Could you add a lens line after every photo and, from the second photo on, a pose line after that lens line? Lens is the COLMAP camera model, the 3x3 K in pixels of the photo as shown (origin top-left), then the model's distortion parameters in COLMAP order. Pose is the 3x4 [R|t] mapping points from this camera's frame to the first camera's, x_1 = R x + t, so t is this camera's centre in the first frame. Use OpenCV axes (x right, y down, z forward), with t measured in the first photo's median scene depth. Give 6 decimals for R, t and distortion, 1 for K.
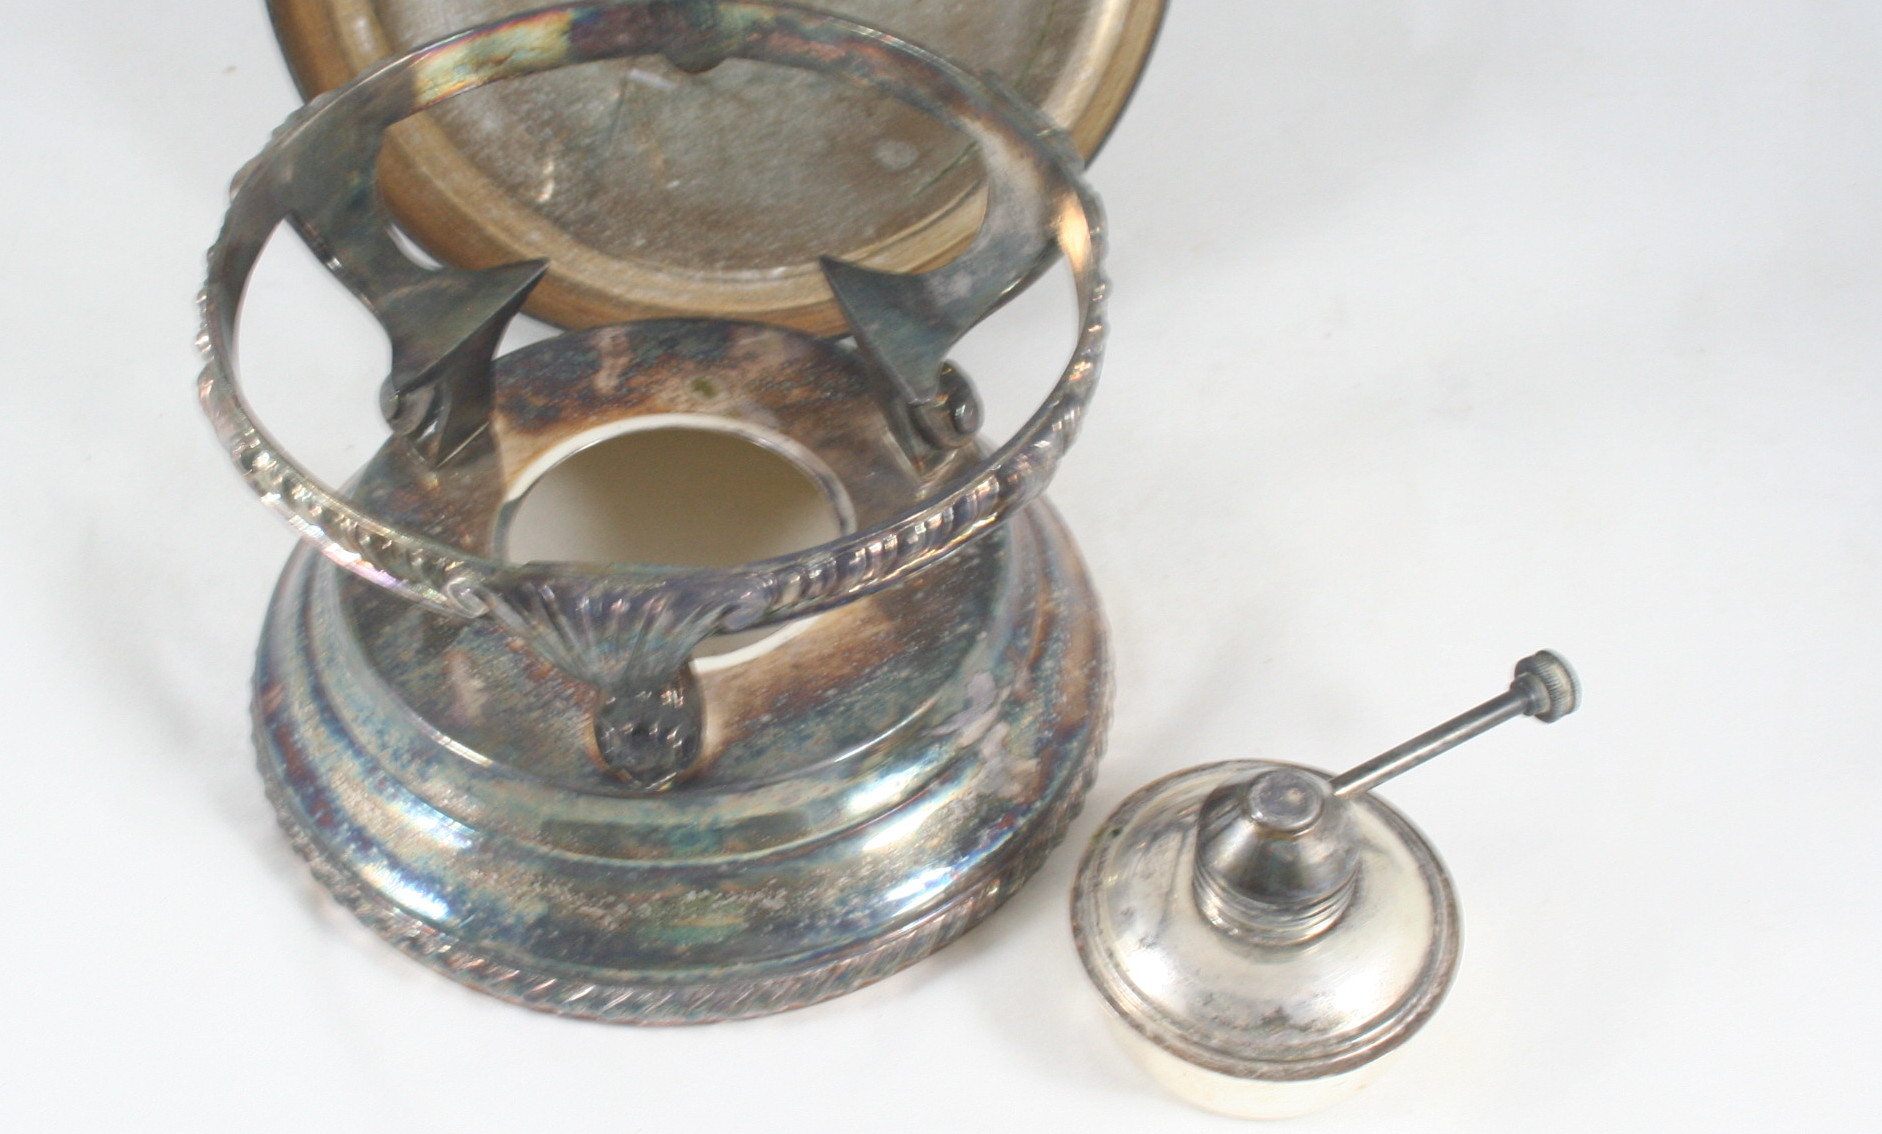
lens RADIAL K [[3224.6, 0, 873.0], [0, 3224.6, 542.9], [0, 0, 1]] dist [-0.082937, 0.000000]
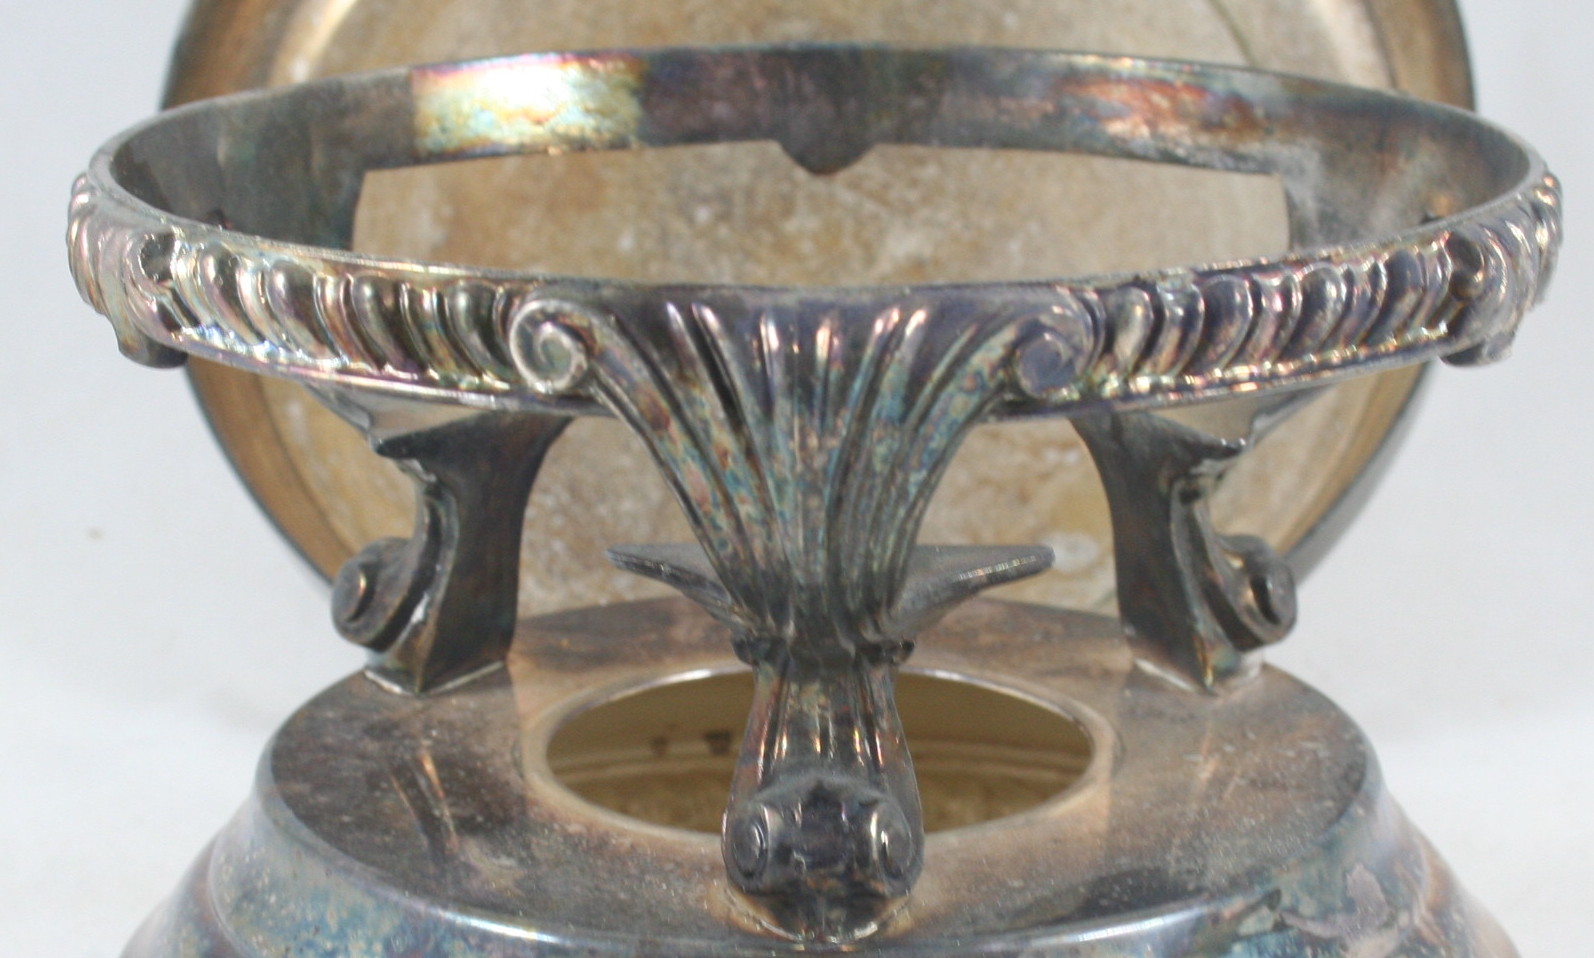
lens RADIAL K [[3496.5, 0, 825.6], [0, 3496.5, 689.0], [0, 0, 1]] dist [-0.026855, 0.000000]
pose [[0.999336, -0.007511, 0.035642, -0.086959], [0.022954, 0.889625, -0.456115, 0.298875], [-0.028282, 0.456630, 0.889207, 0.423783]]
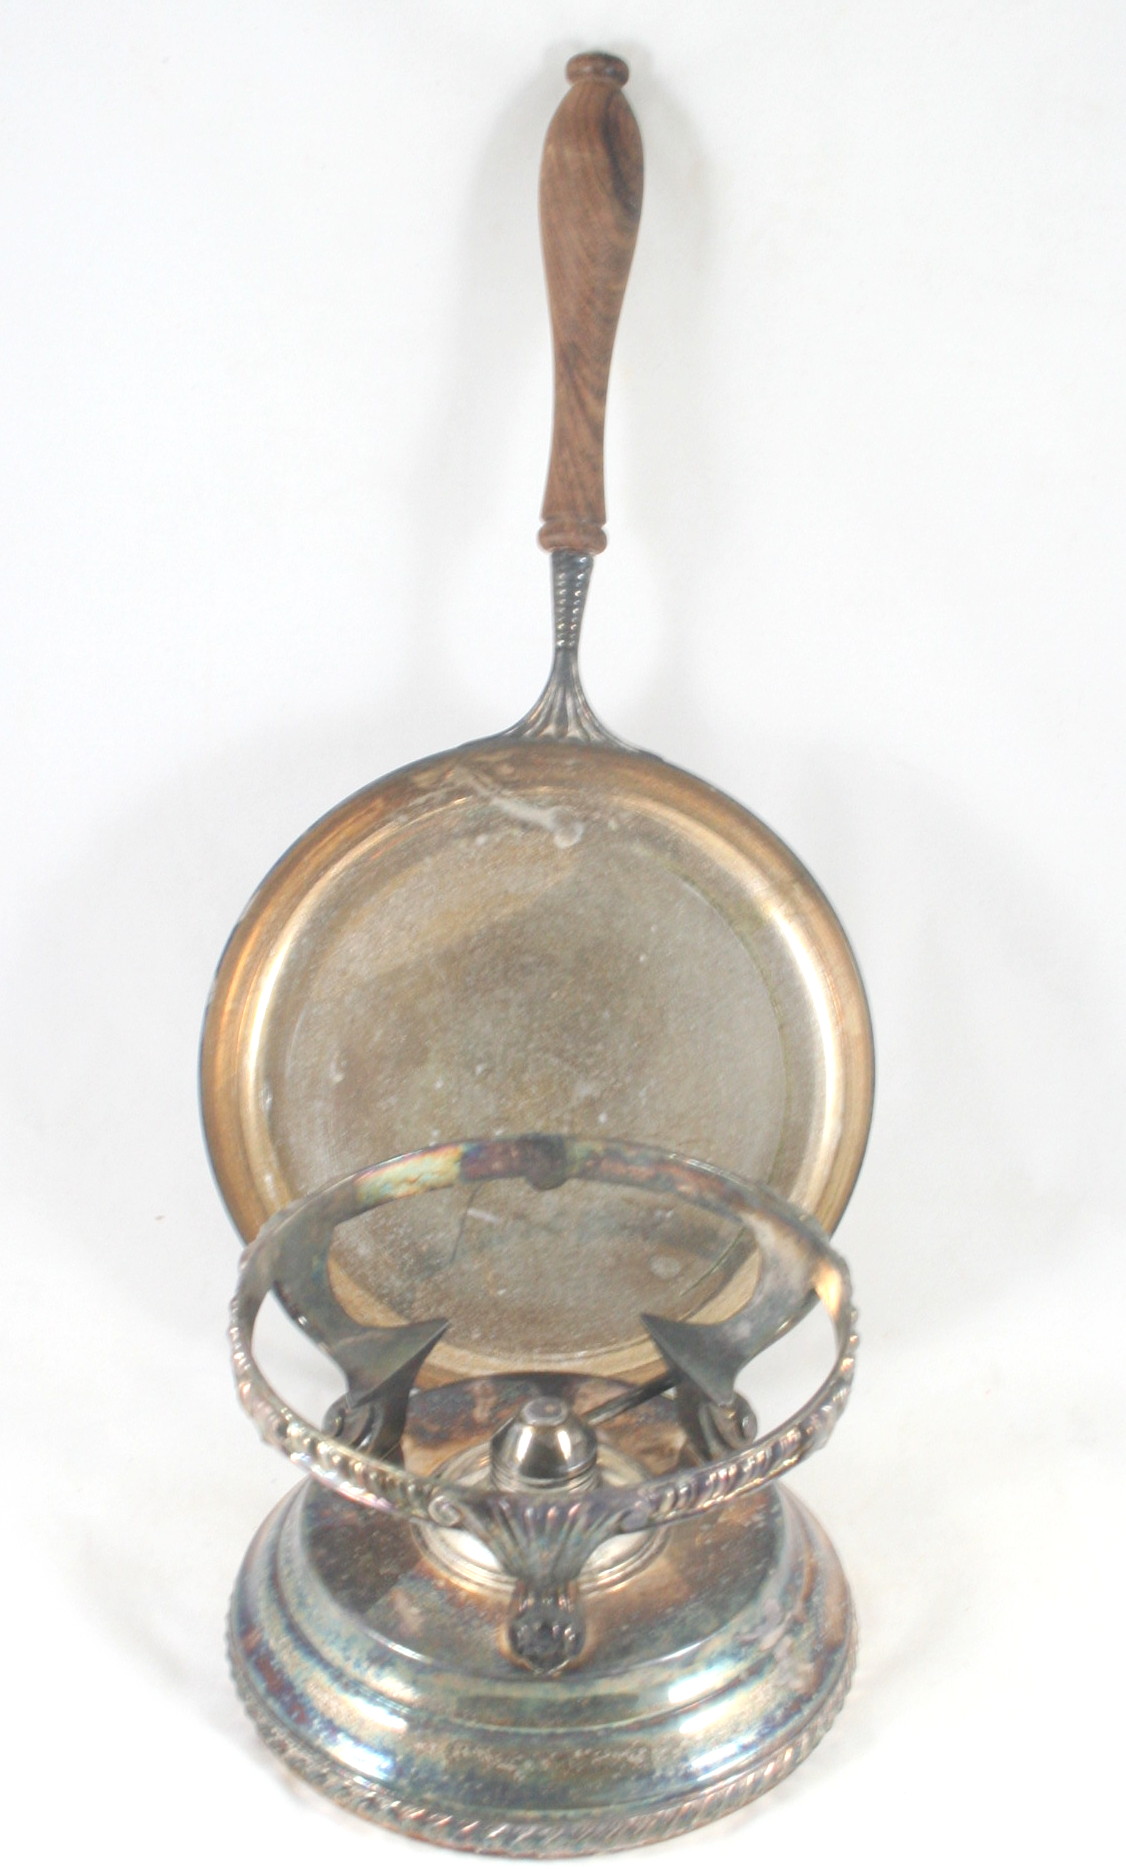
lens RADIAL K [[3202.3, 0, 572.0], [0, 3202.3, 952.1], [0, 0, 1]] dist [-0.082937, 0.000000]
pose [[0.998682, -0.010102, 0.050316, -0.120424], [0.023734, 0.960197, -0.278315, 0.154282], [-0.045502, 0.279142, 0.959171, -0.403729]]
